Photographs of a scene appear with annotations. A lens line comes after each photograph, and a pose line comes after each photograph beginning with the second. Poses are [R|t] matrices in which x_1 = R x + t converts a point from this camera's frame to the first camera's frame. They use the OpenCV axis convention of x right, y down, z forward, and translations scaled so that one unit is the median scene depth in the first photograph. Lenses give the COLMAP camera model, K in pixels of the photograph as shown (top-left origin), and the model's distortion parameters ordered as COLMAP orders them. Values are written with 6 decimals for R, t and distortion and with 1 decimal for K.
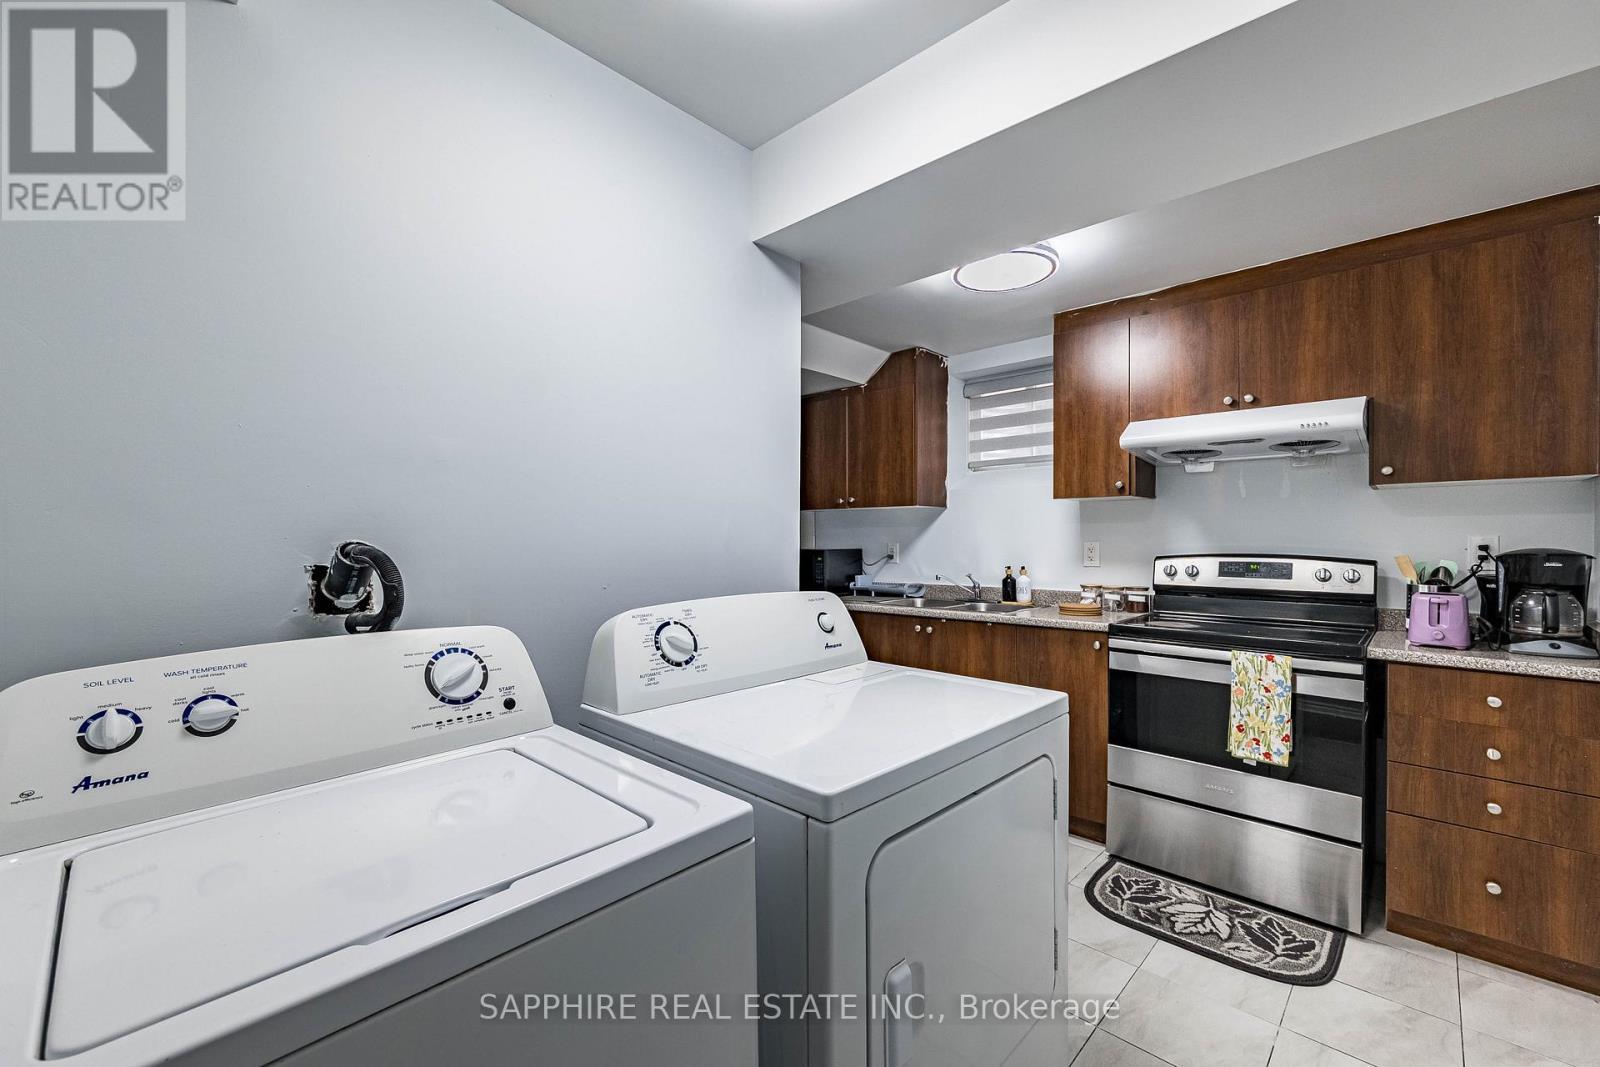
lens RADIAL K [[663.6, 0, 797.4], [0, 663.6, 543.0], [0, 0, 1]] dist [-0.004531, -0.000515]
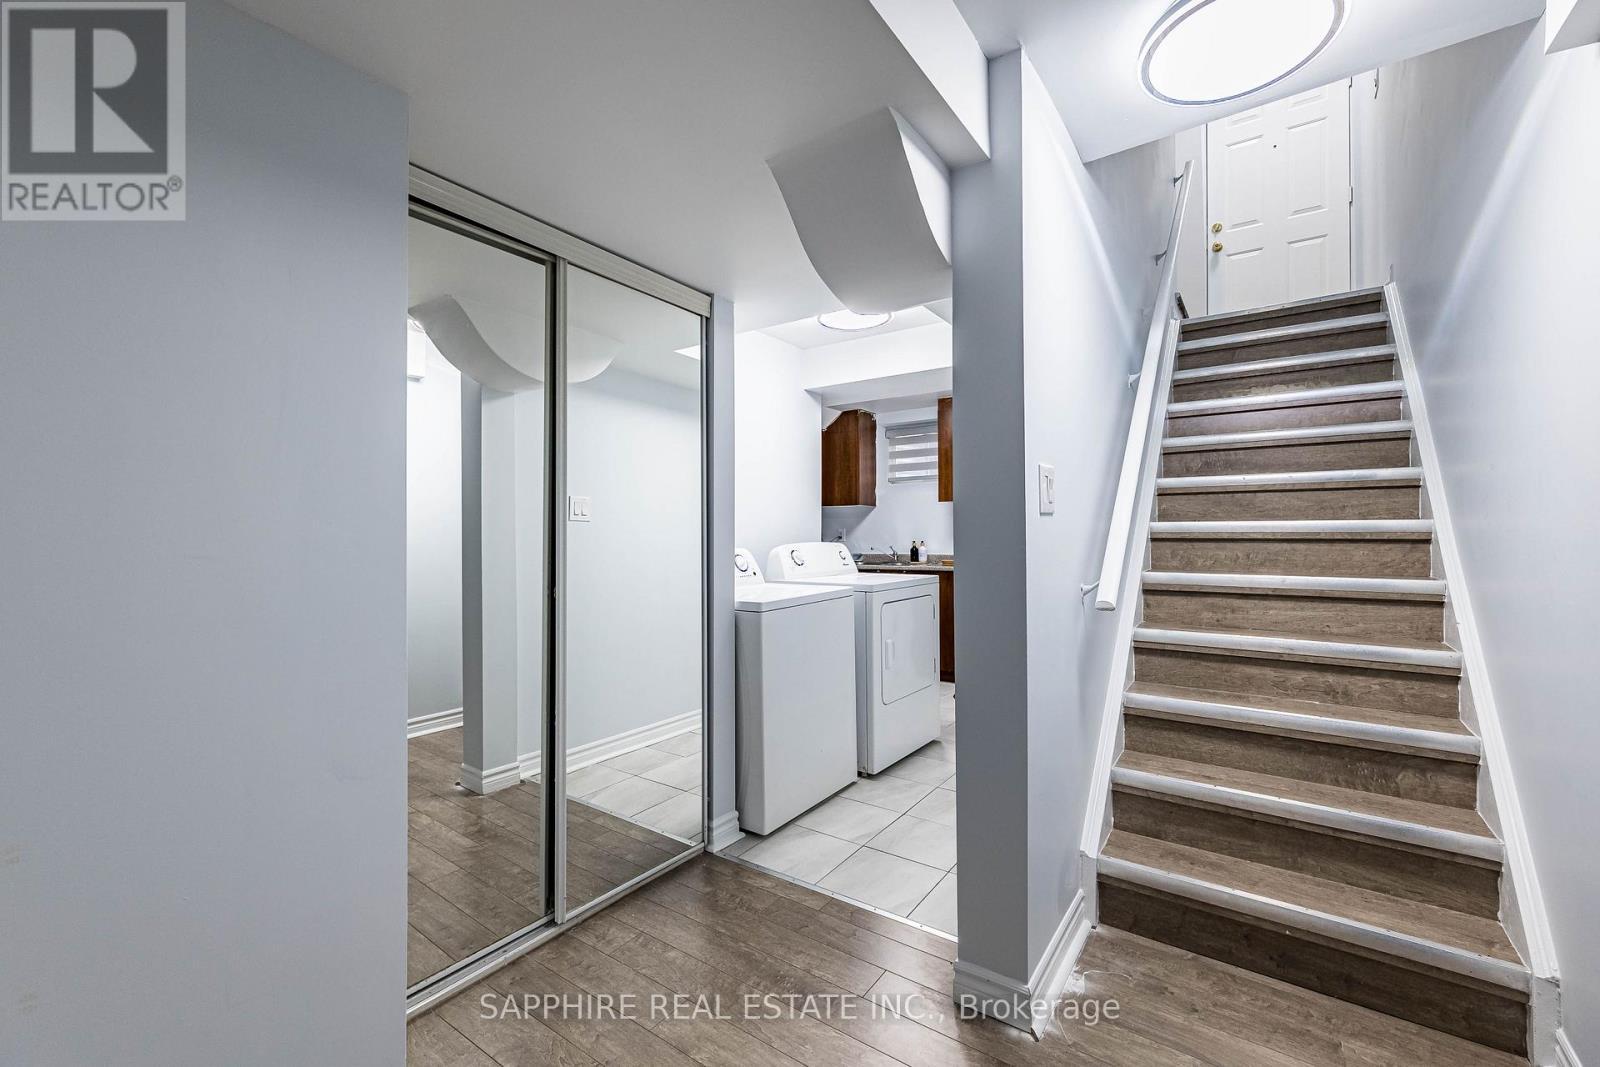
lens RADIAL K [[663.6, 0, 801.1], [0, 663.6, 527.9], [0, 0, 1]] dist [-0.004531, -0.000515]
pose [[0.989225, -0.006914, 0.146238, -0.200879], [0.009773, 0.999775, -0.018841, 0.029078], [-0.146075, 0.020068, 0.989070, -0.594401]]
